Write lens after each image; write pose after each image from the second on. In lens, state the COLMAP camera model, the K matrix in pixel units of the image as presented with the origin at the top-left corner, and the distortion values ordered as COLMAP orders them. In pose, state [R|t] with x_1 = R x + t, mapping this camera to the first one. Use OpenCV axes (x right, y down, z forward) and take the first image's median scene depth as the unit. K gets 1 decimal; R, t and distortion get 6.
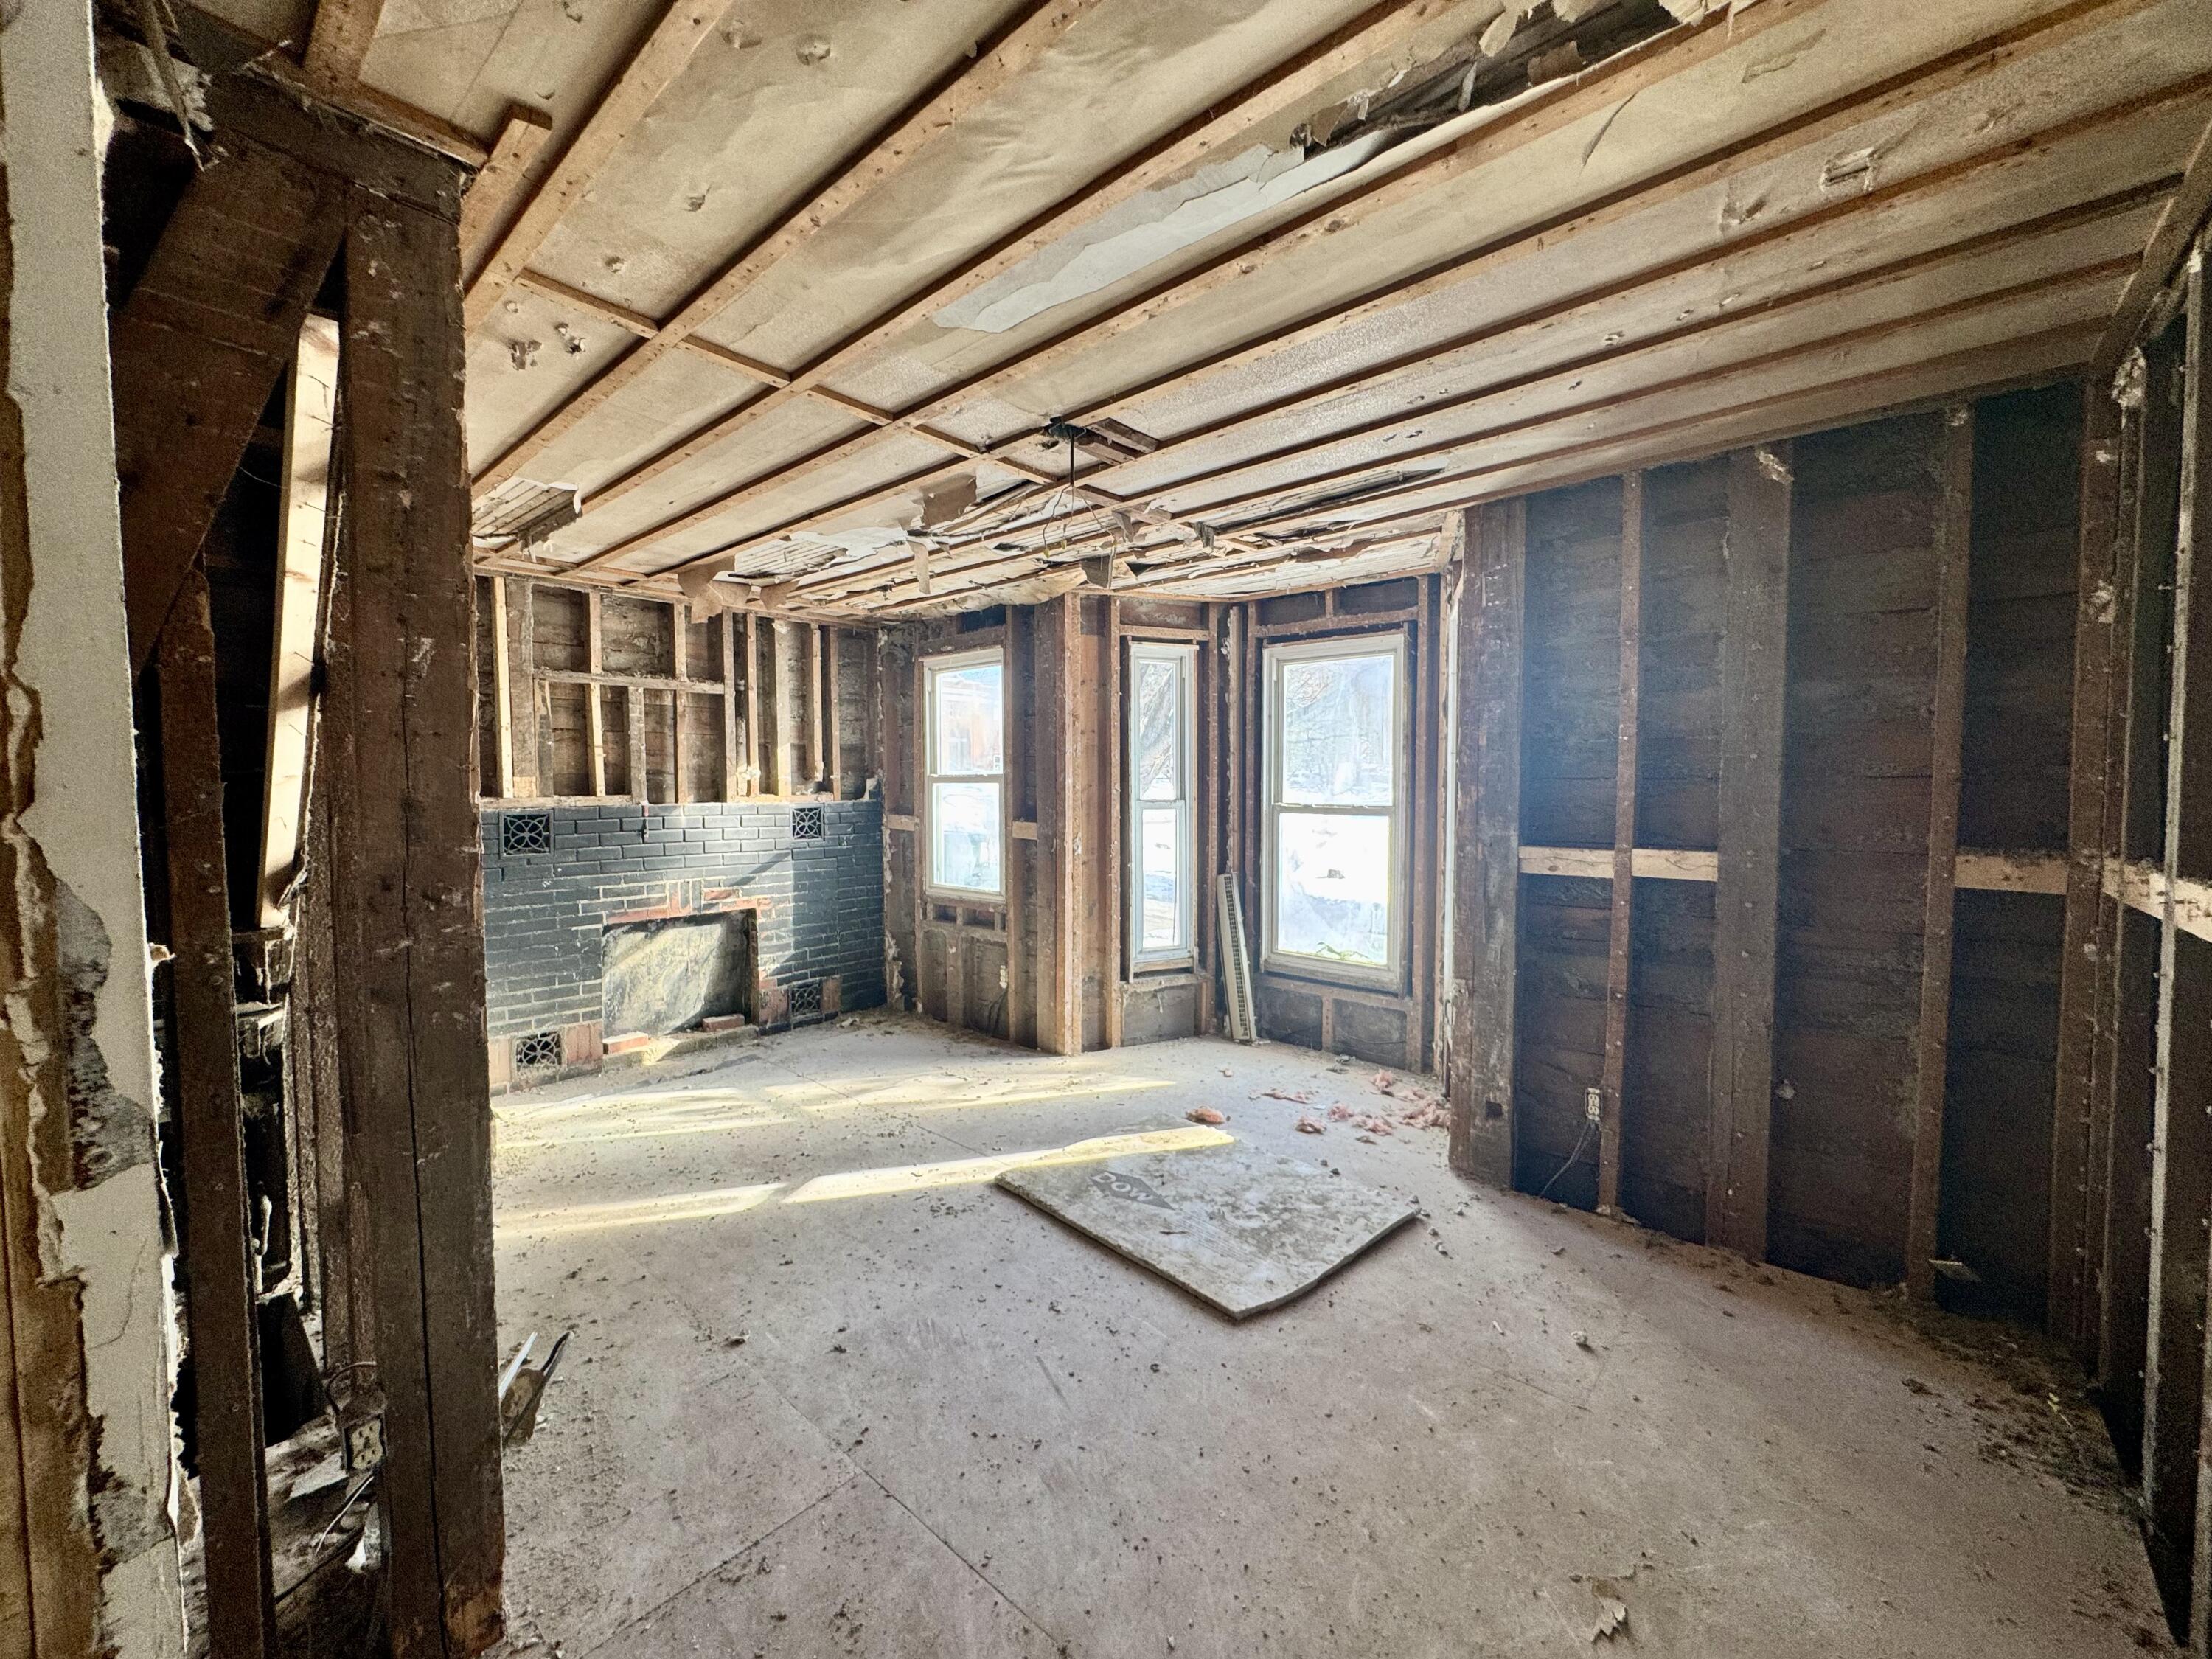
lens RADIAL K [[902.9, 0, 1114.5], [0, 902.9, 828.9], [0, 0, 1]] dist [-0.001117, 0.000007]
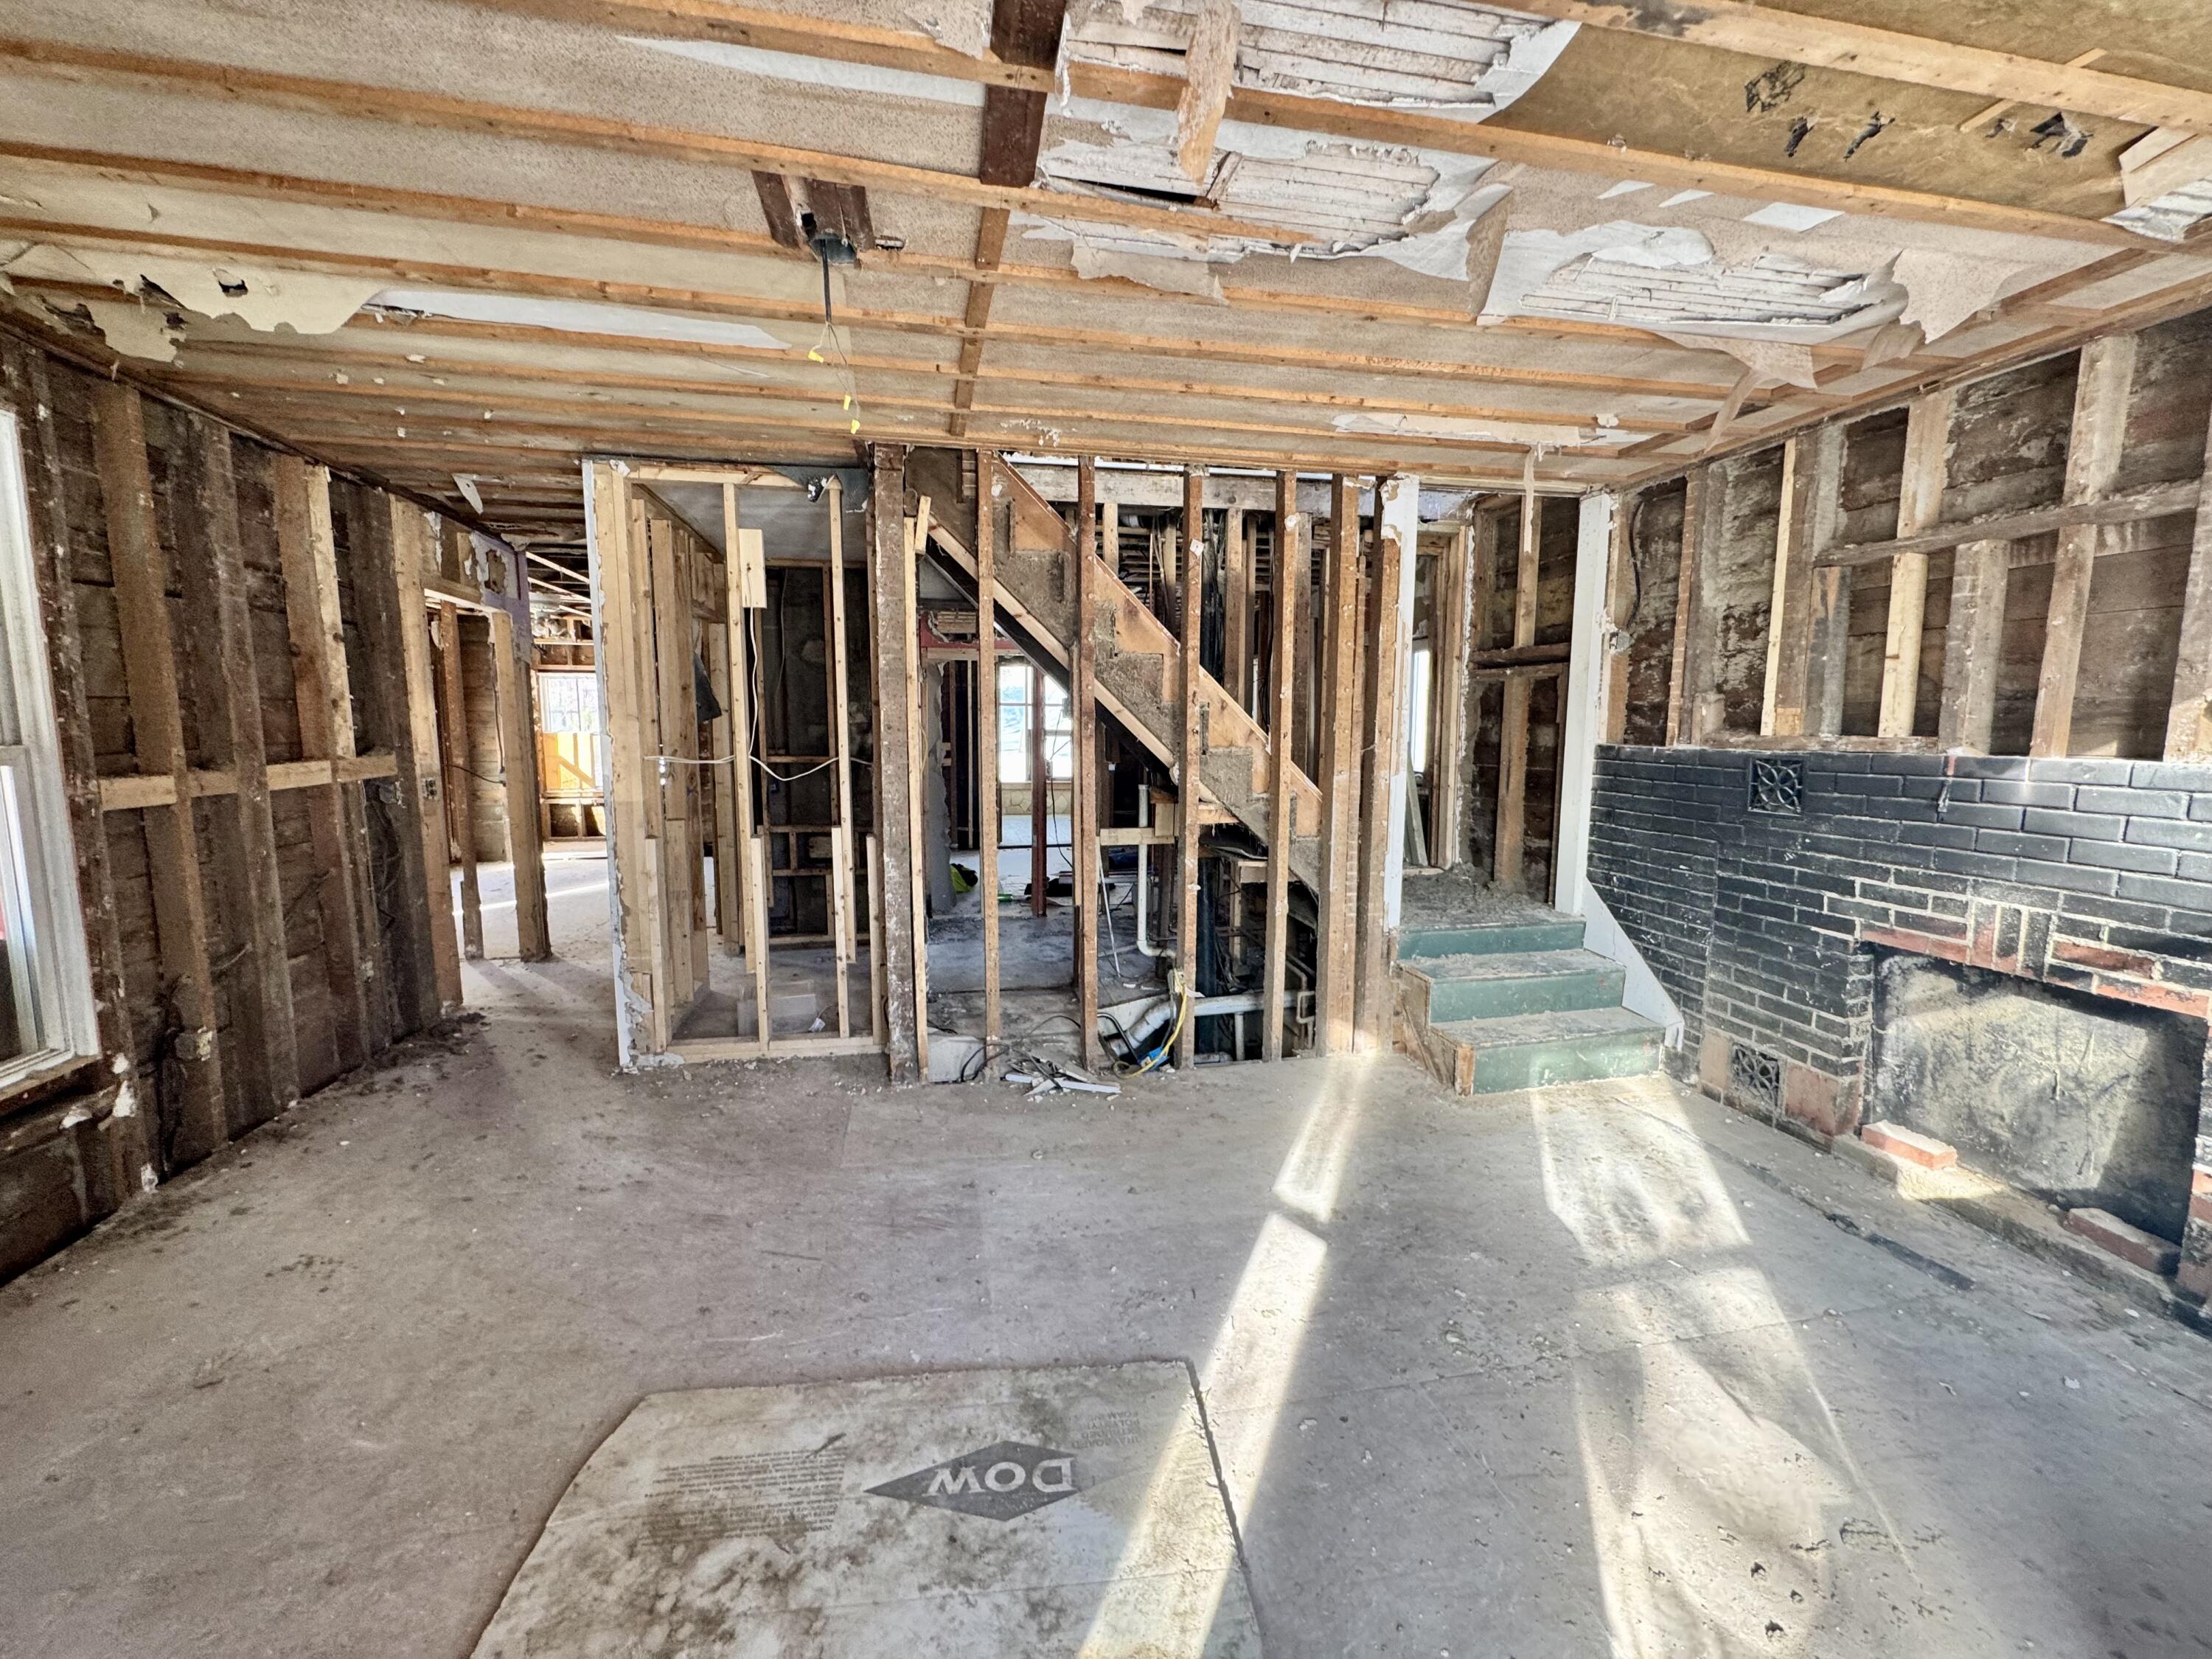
lens RADIAL K [[902.9, 0, 1114.5], [0, 902.9, 828.9], [0, 0, 1]] dist [-0.001117, 0.000007]
pose [[-0.607515, 0.096620, -0.788410, 0.253002], [-0.043640, 0.987015, 0.154587, -0.046725], [0.793109, 0.128320, -0.595410, 0.953698]]
